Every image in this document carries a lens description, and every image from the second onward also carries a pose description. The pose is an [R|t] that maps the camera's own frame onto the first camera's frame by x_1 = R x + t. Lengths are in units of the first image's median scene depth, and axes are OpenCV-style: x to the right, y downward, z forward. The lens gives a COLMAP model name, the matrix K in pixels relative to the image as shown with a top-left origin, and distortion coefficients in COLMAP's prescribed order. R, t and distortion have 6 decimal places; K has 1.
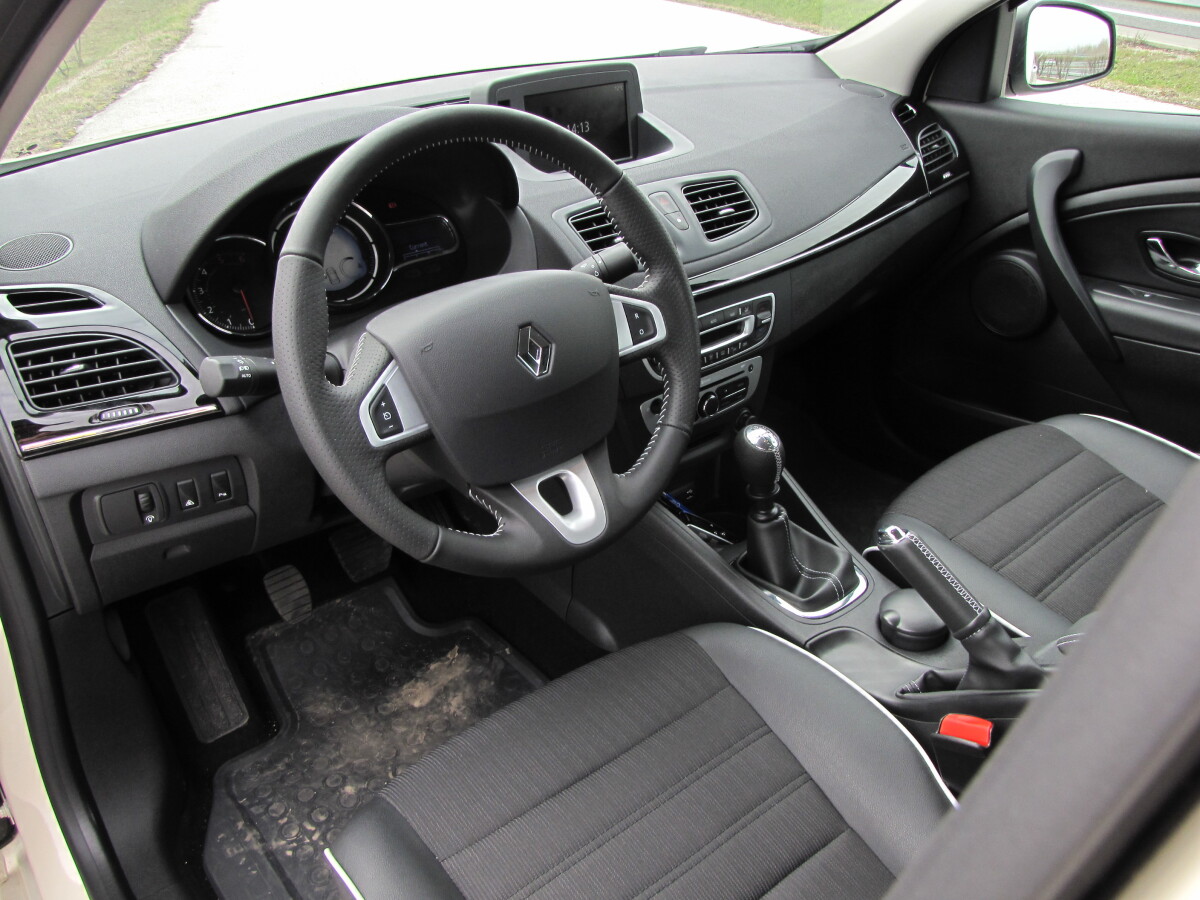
lens RADIAL K [[992.0, 0, 608.9], [0, 992.0, 457.8], [0, 0, 1]] dist [-0.161344, 0.114650]
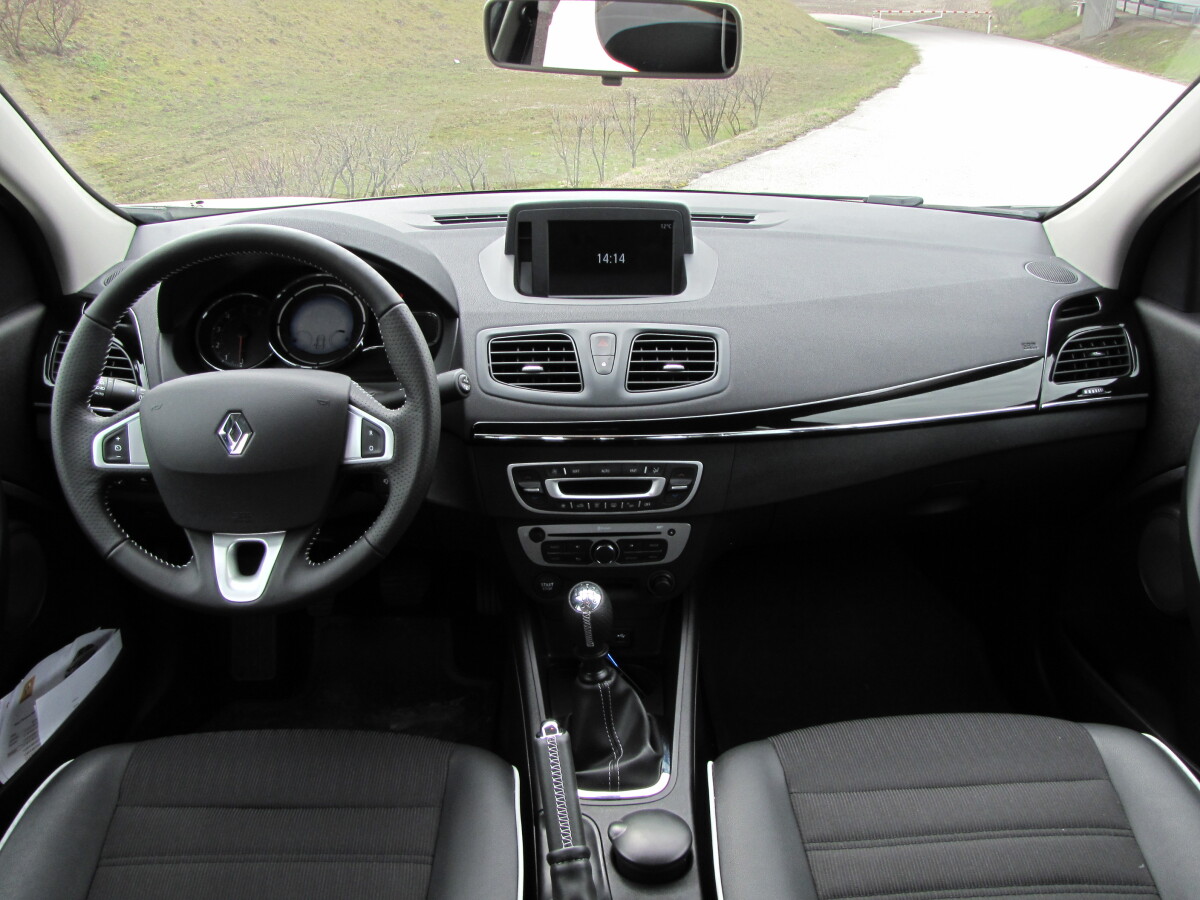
lens RADIAL K [[992.0, 0, 601.0], [0, 992.0, 452.6], [0, 0, 1]] dist [-0.161344, 0.114650]
pose [[0.792418, 0.270764, -0.546590, 0.587978], [-0.317502, 0.948211, 0.009416, -0.151027], [0.520832, 0.166082, 0.837348, 0.156945]]
